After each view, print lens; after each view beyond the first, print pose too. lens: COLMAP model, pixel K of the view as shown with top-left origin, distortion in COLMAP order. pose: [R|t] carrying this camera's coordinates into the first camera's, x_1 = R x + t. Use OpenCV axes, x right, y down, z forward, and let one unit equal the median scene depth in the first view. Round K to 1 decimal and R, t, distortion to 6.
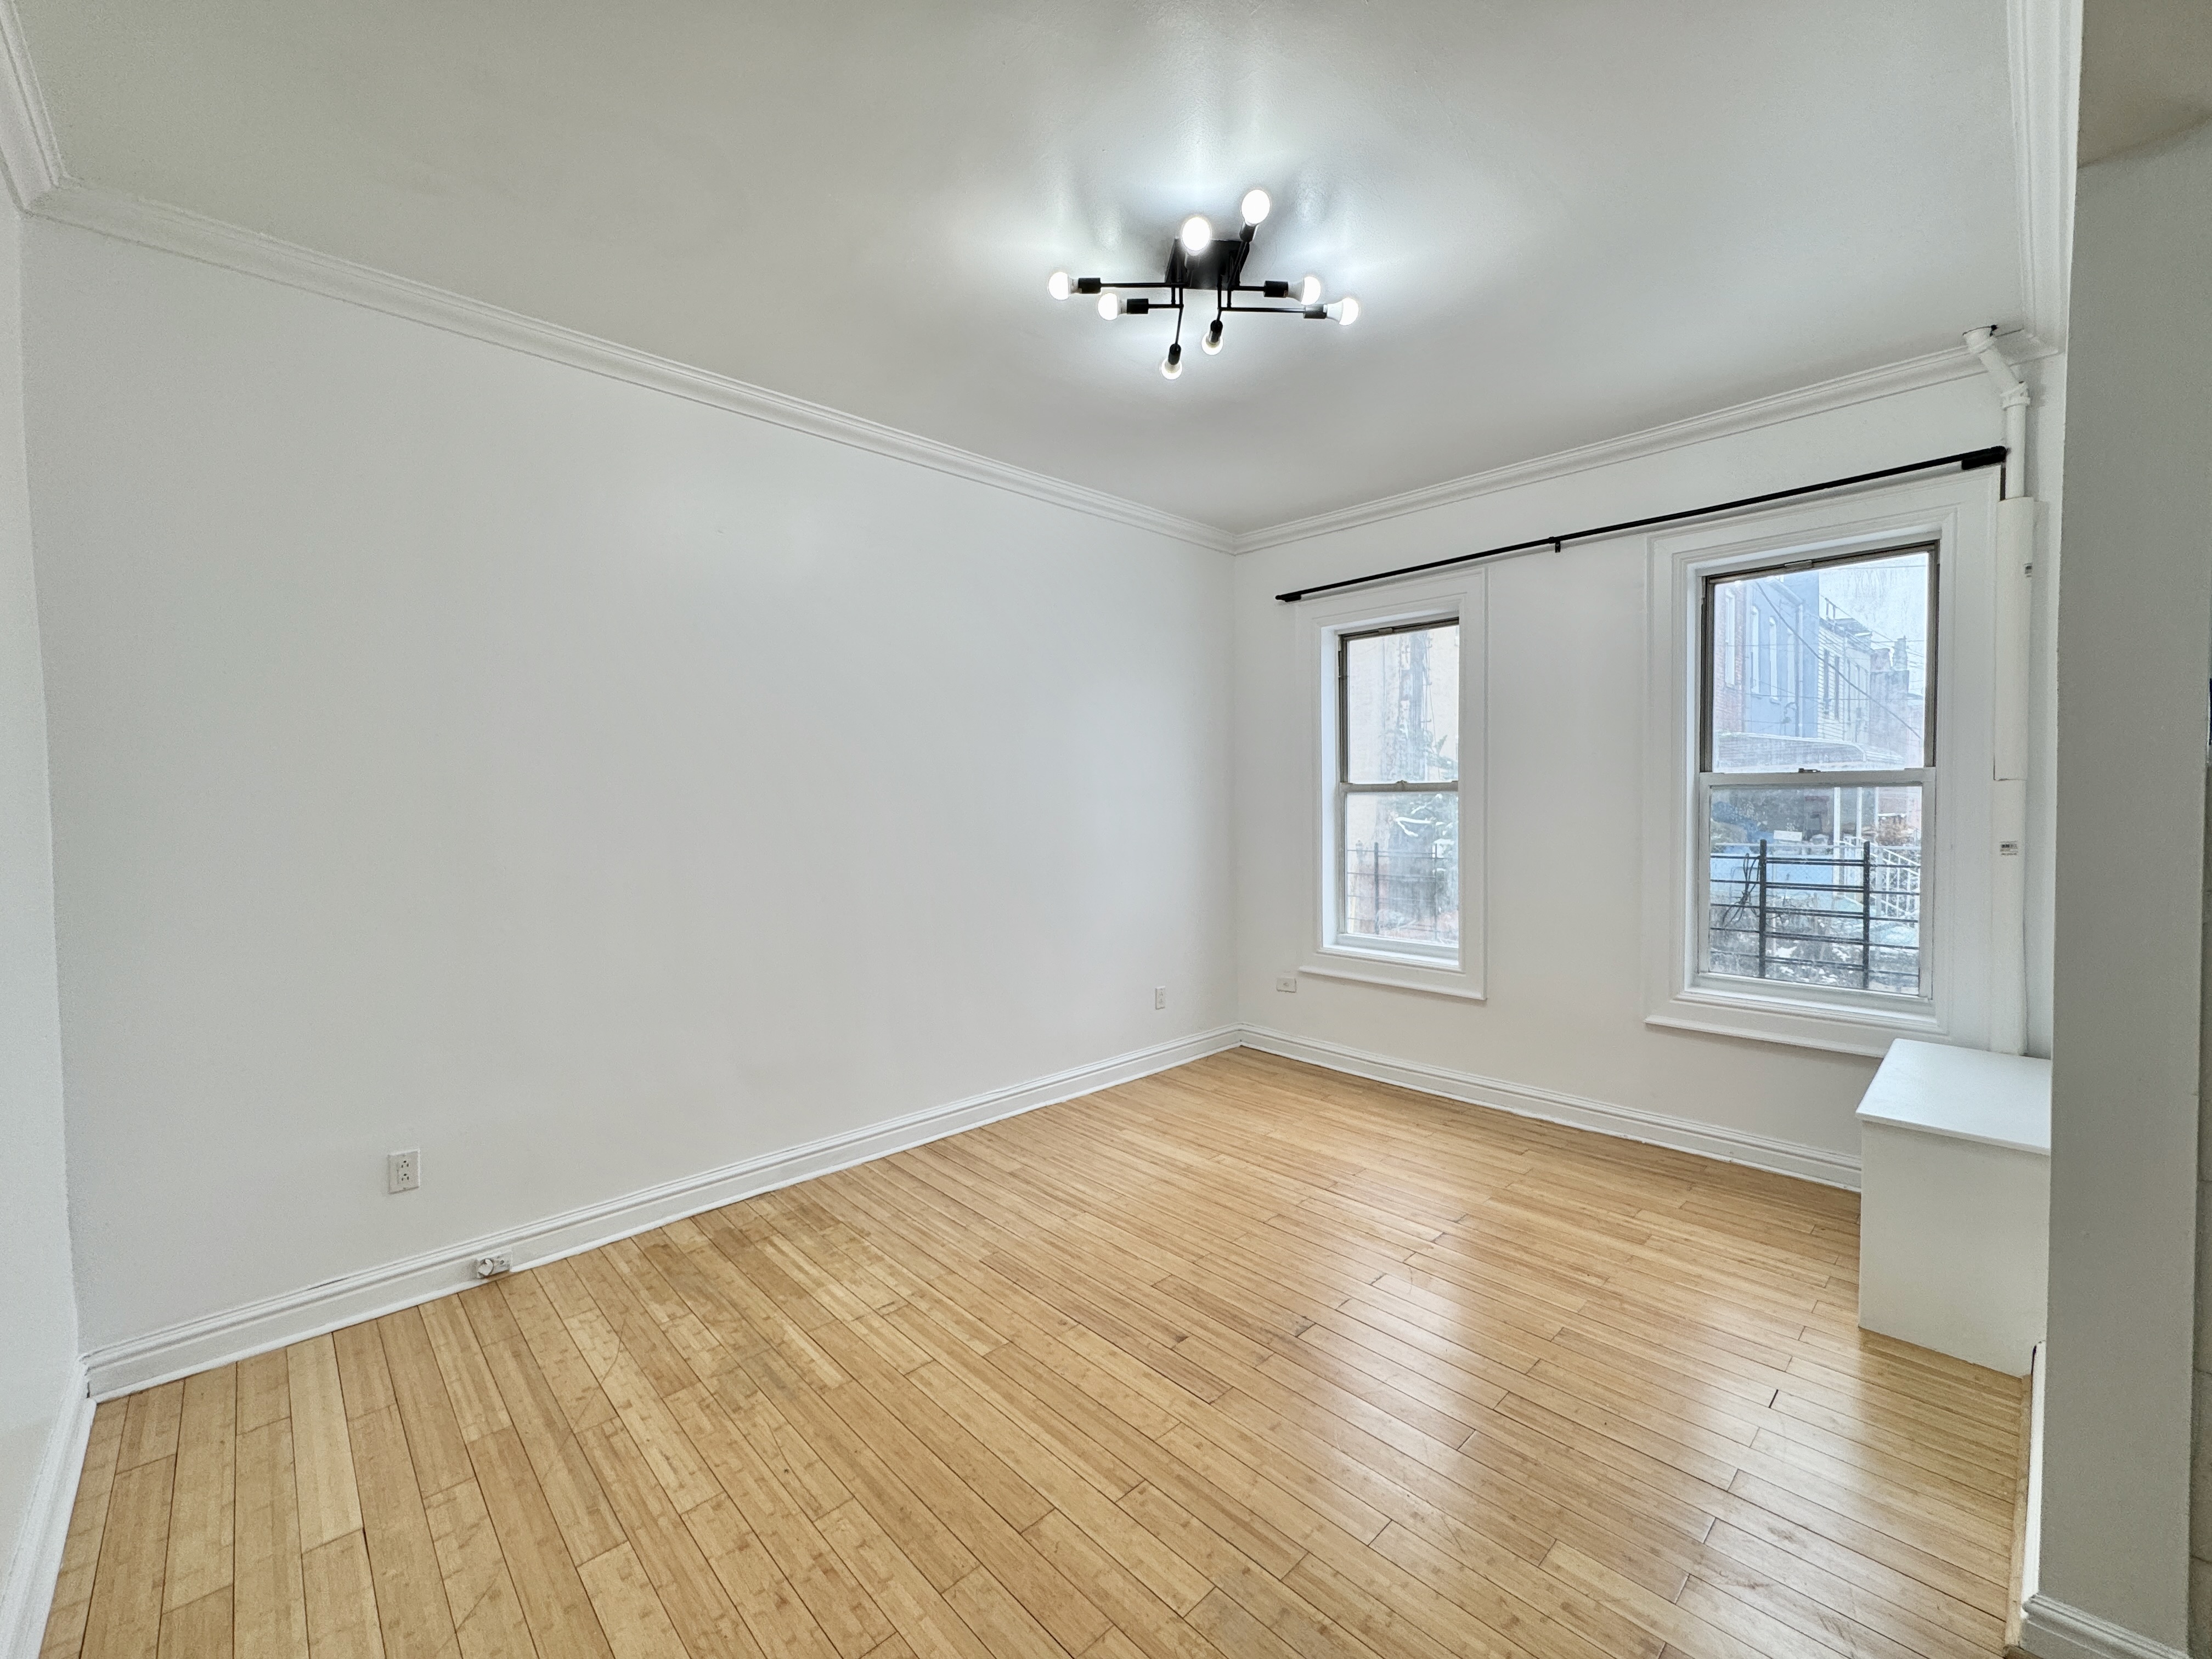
lens RADIAL K [[909.2, 0, 1106.0], [0, 909.2, 829.5], [0, 0, 1]] dist [-0.002837, 0.000285]
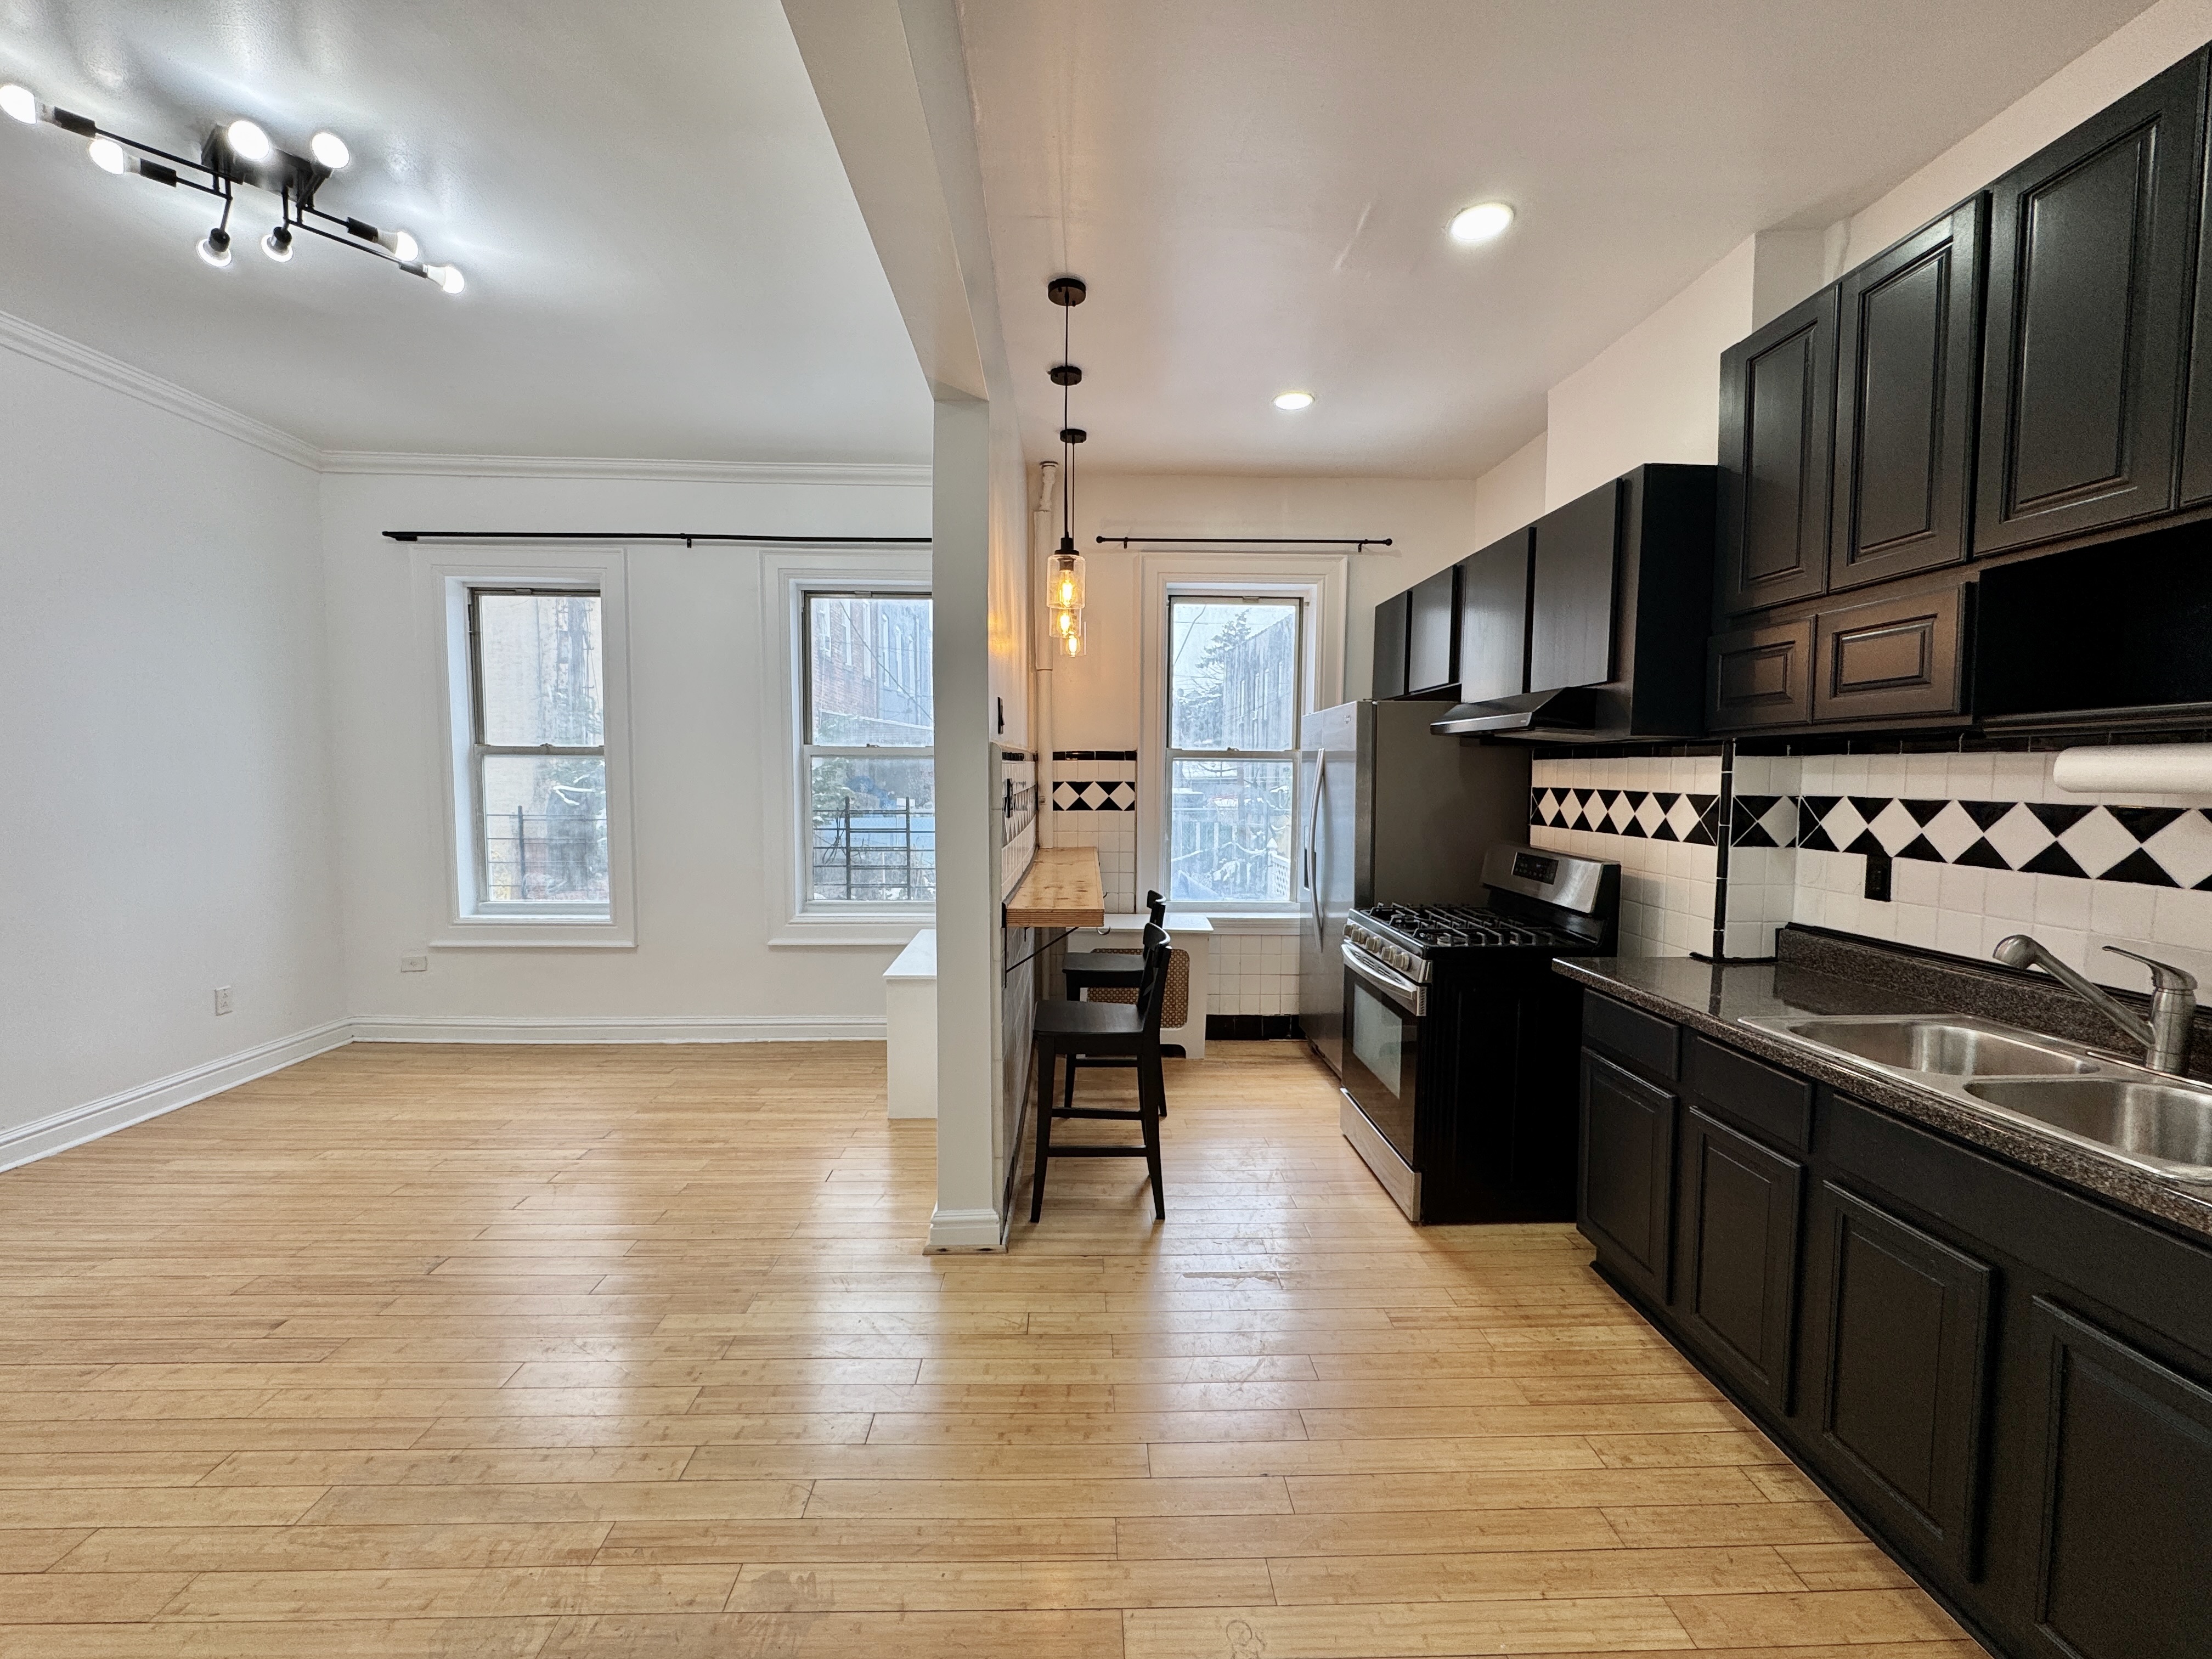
lens RADIAL K [[909.2, 0, 1106.0], [0, 909.2, 829.5], [0, 0, 1]] dist [-0.002837, 0.000285]
pose [[0.665408, -0.033373, 0.745734, -0.022594], [0.012349, 0.999356, 0.033704, 0.021811], [-0.746378, -0.013218, 0.665391, -0.196368]]
